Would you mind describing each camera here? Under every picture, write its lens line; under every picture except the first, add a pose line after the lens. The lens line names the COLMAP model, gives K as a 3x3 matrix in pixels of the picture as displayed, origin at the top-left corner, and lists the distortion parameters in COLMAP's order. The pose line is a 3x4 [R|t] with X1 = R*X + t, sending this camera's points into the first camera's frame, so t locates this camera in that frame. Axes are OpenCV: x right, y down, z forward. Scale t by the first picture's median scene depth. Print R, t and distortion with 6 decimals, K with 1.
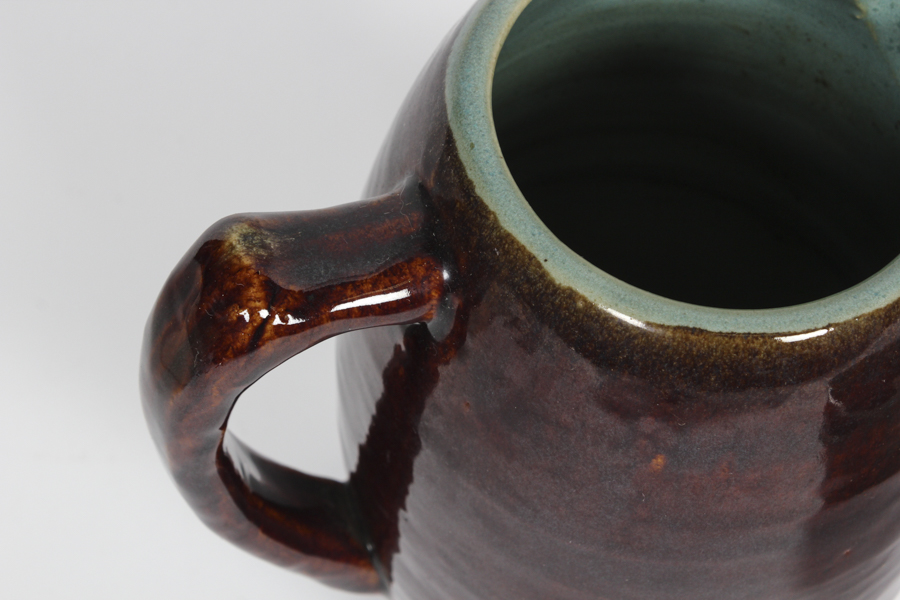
lens RADIAL K [[2116.5, 0, 450.9], [0, 2116.5, 300.8], [0, 0, 1]] dist [-0.006965, 0.000000]
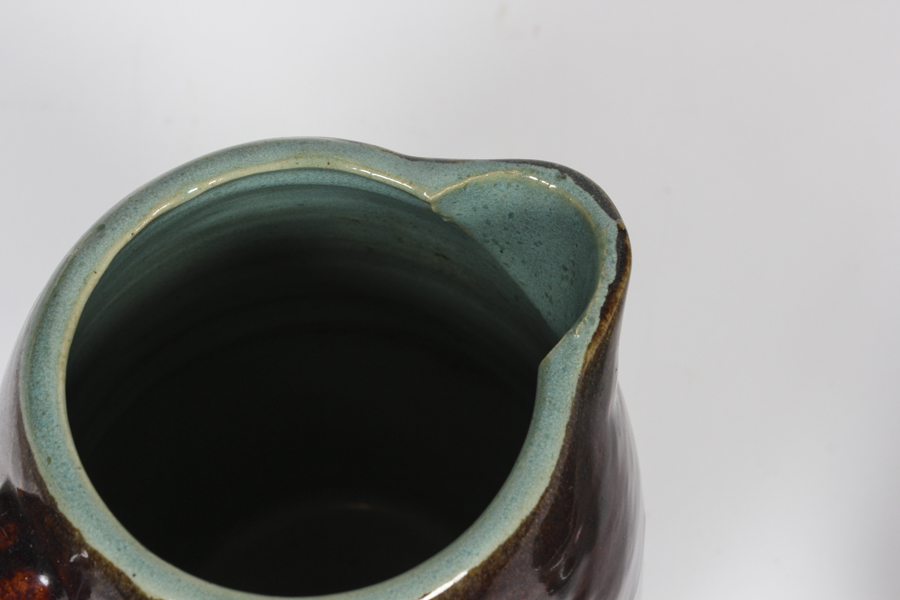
lens RADIAL K [[2116.5, 0, 449.0], [0, 2116.5, 299.4], [0, 0, 1]] dist [-0.006965, 0.000000]
pose [[0.986638, -0.160087, 0.030297, 0.176189], [0.157092, 0.984026, 0.083752, -0.200539], [-0.043220, -0.077874, 0.996026, 0.018359]]
